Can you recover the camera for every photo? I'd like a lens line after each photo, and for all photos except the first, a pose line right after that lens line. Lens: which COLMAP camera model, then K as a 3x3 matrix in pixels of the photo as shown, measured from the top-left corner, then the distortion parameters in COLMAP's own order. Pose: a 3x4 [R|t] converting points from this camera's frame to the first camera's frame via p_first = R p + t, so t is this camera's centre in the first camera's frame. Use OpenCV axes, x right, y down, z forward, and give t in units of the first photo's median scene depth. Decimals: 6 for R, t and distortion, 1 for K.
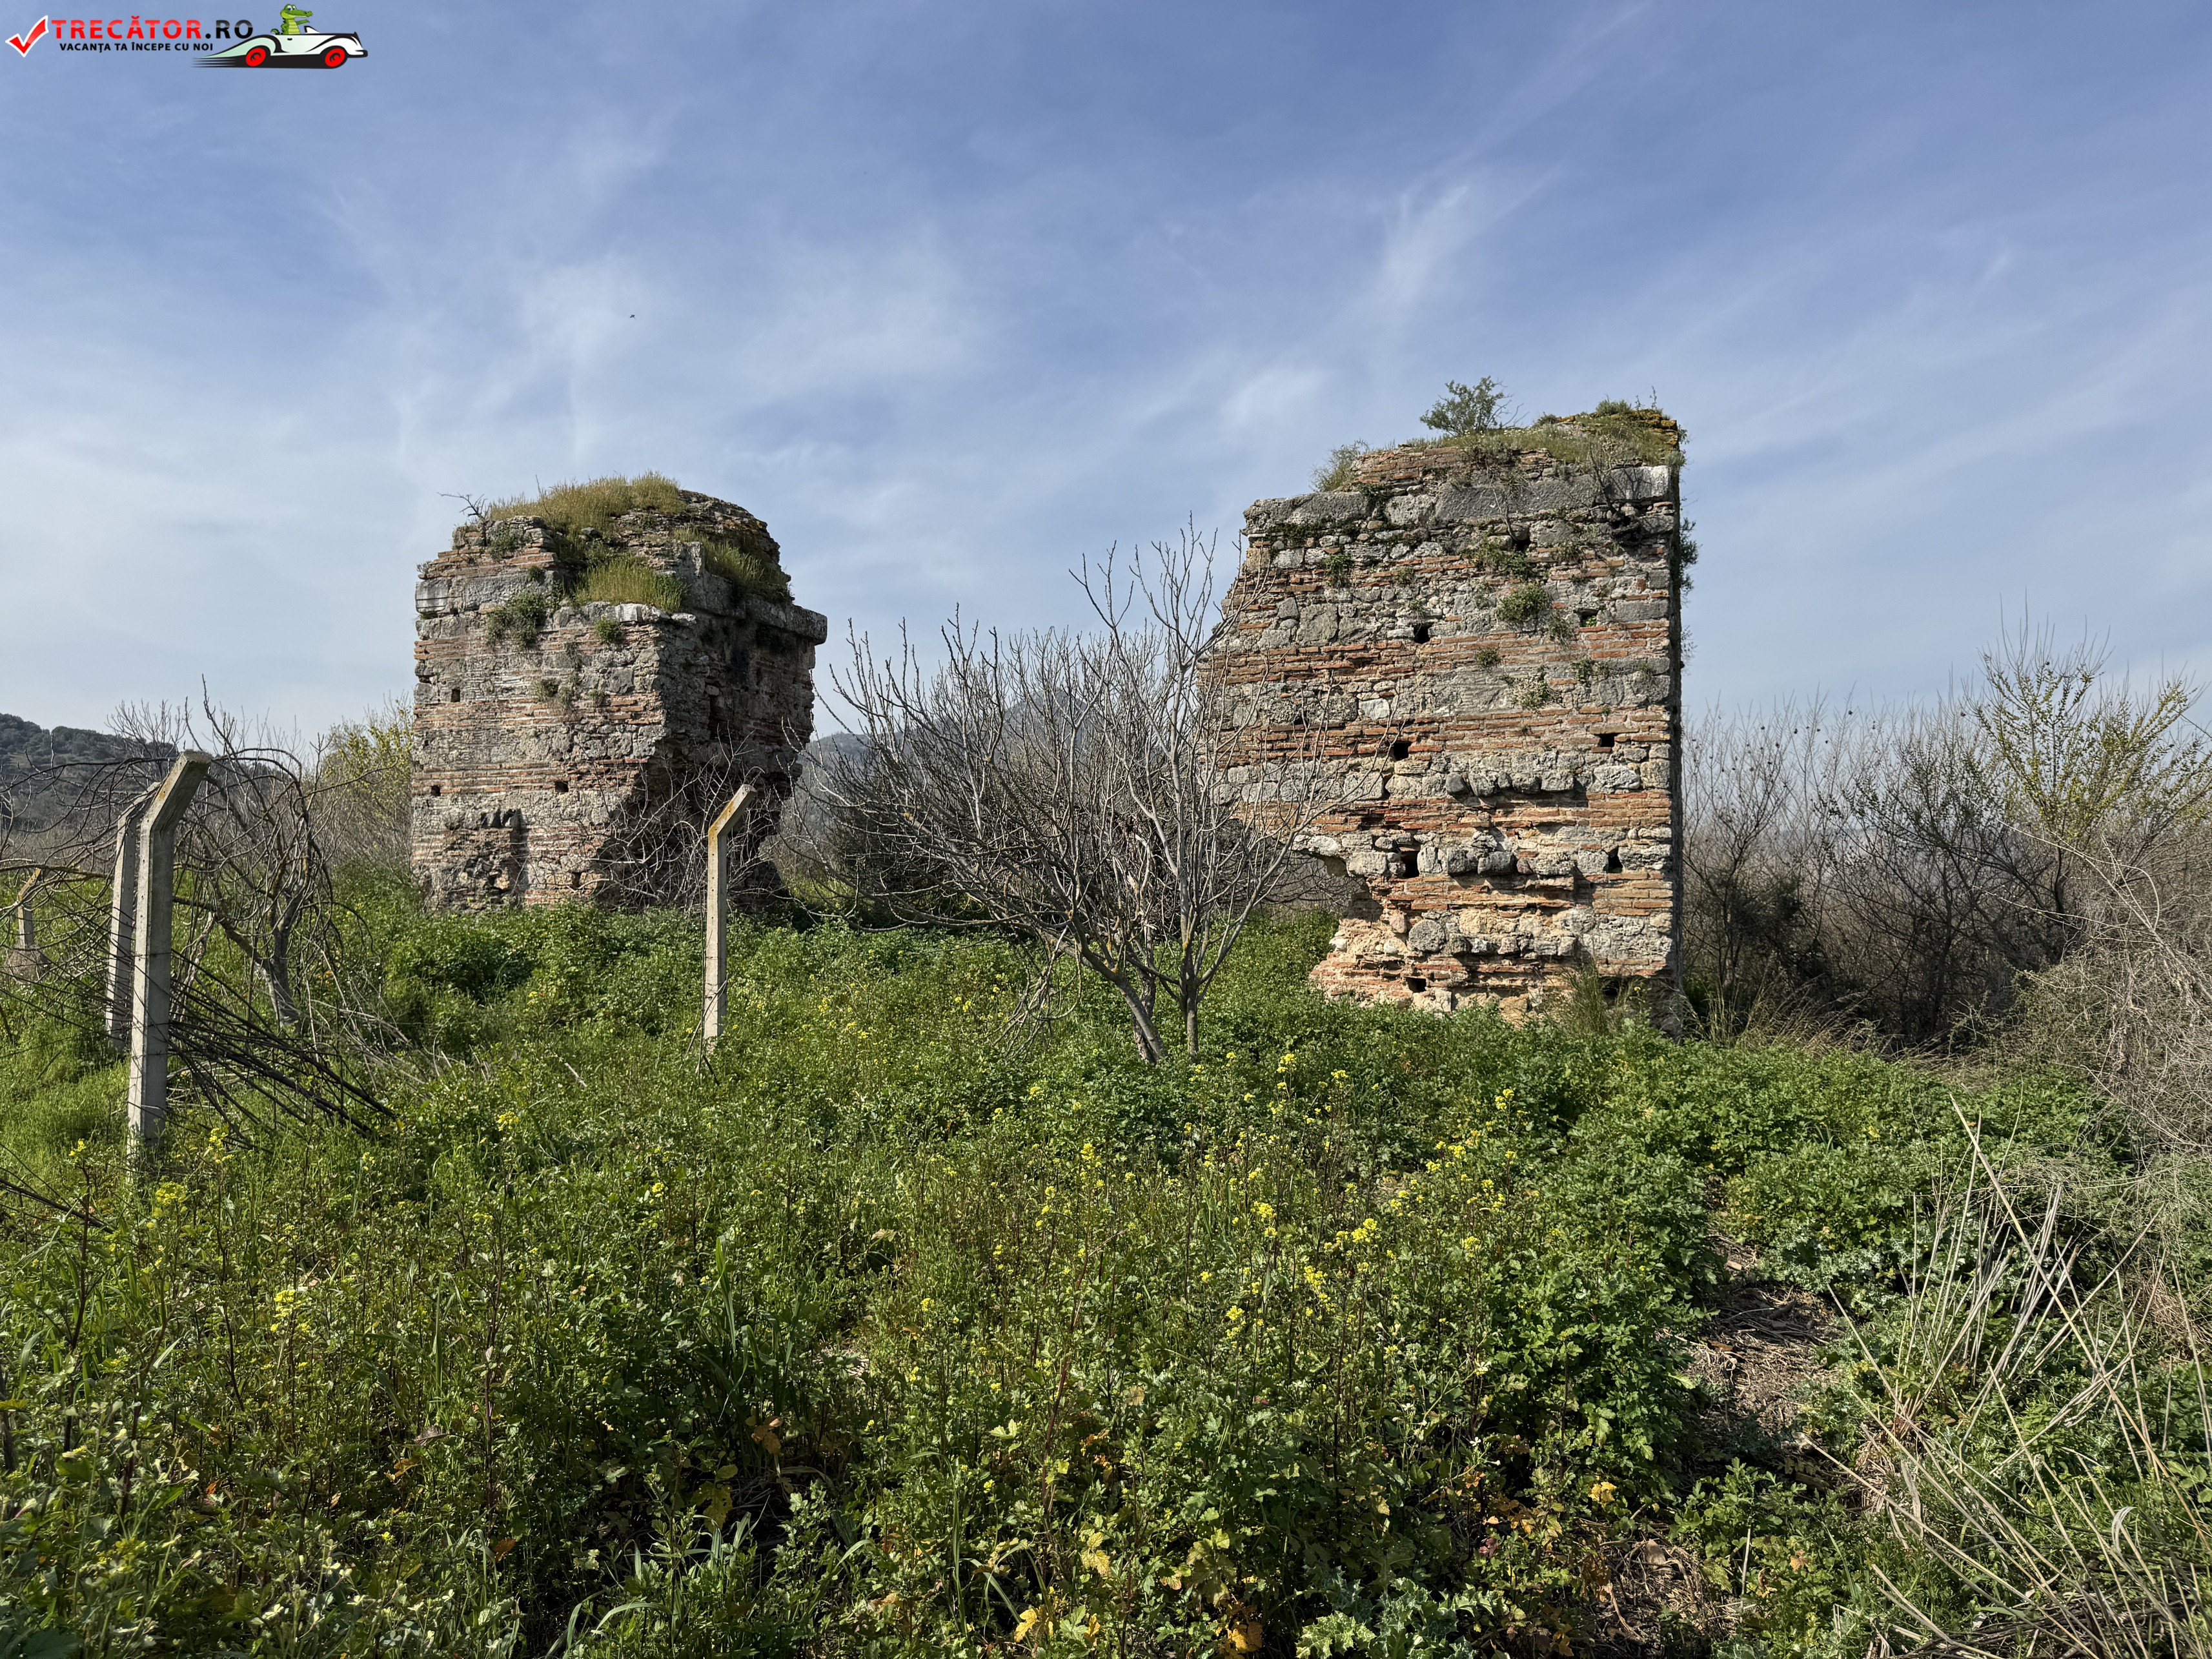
lens RADIAL K [[1546.6, 0, 1107.5], [0, 1546.6, 852.0], [0, 0, 1]] dist [0.128193, -0.207836]
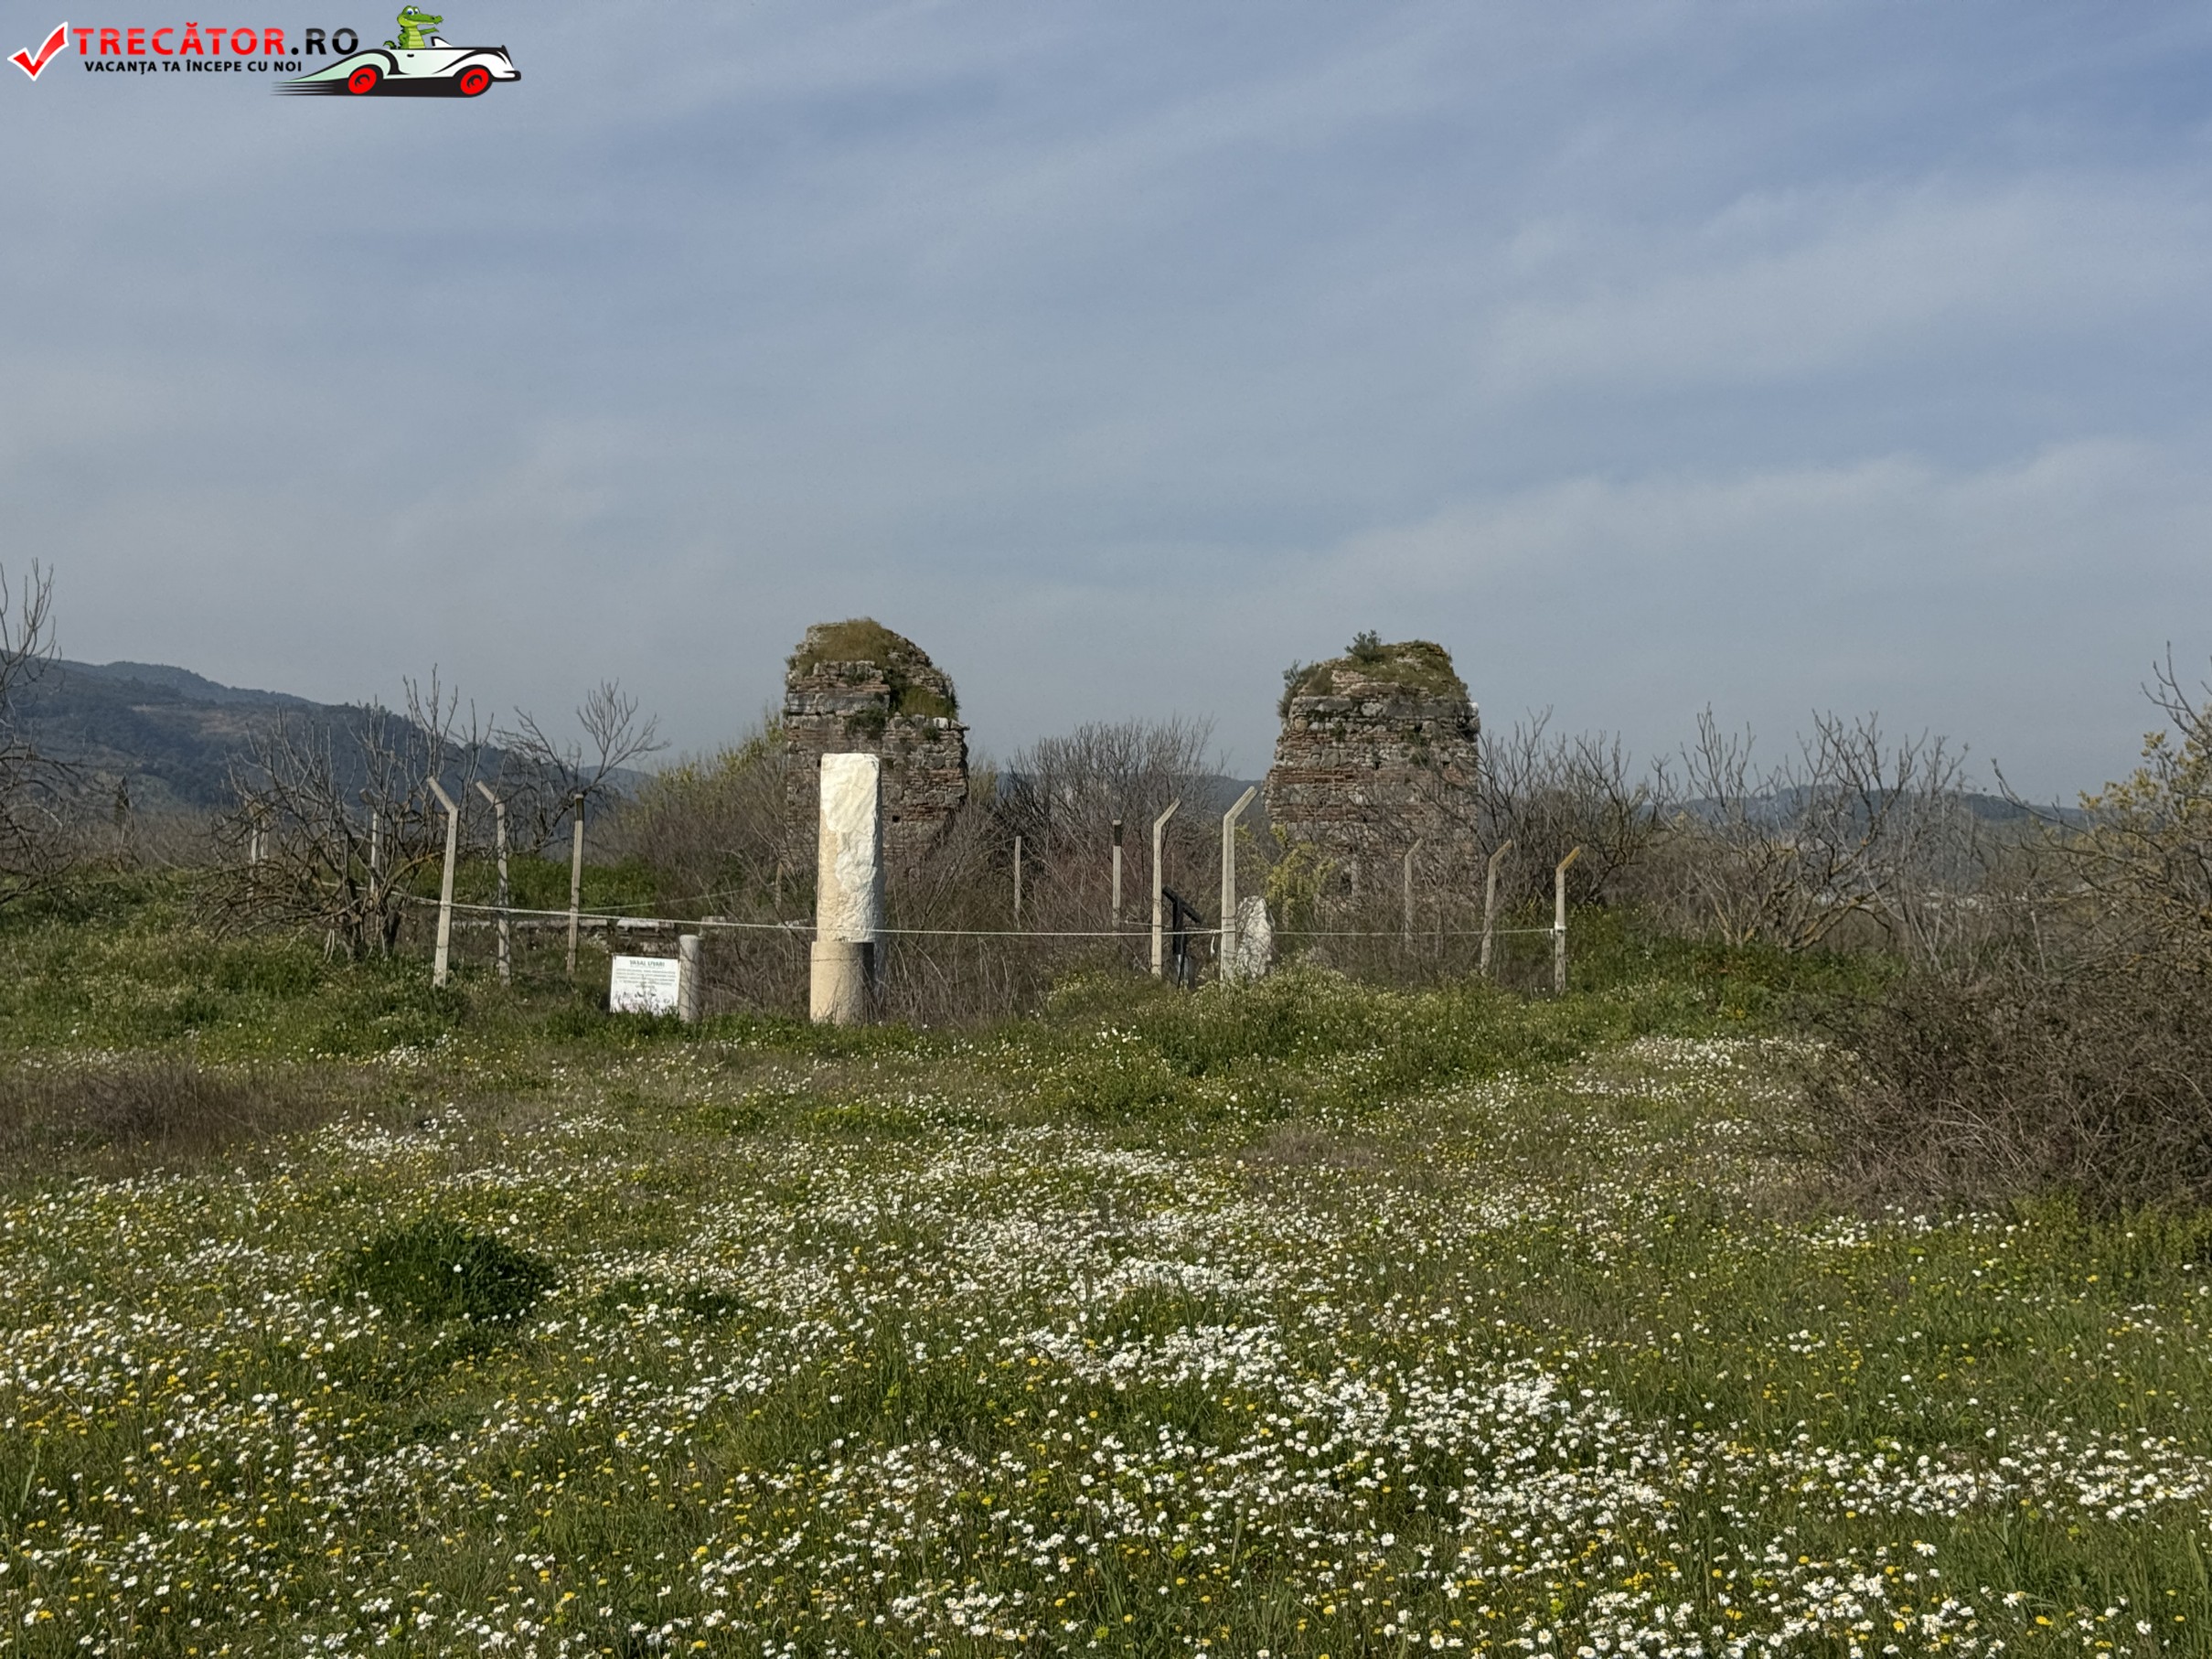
lens RADIAL K [[3091.1, 0, 1106.0], [0, 3091.1, 829.5], [0, 0, 1]] dist [-0.015608, -0.003494]
pose [[0.888691, 0.013790, 0.458298, -1.740428], [-0.018929, 0.999799, 0.006621, -0.058052], [-0.458115, -0.014559, 0.888774, -2.206915]]
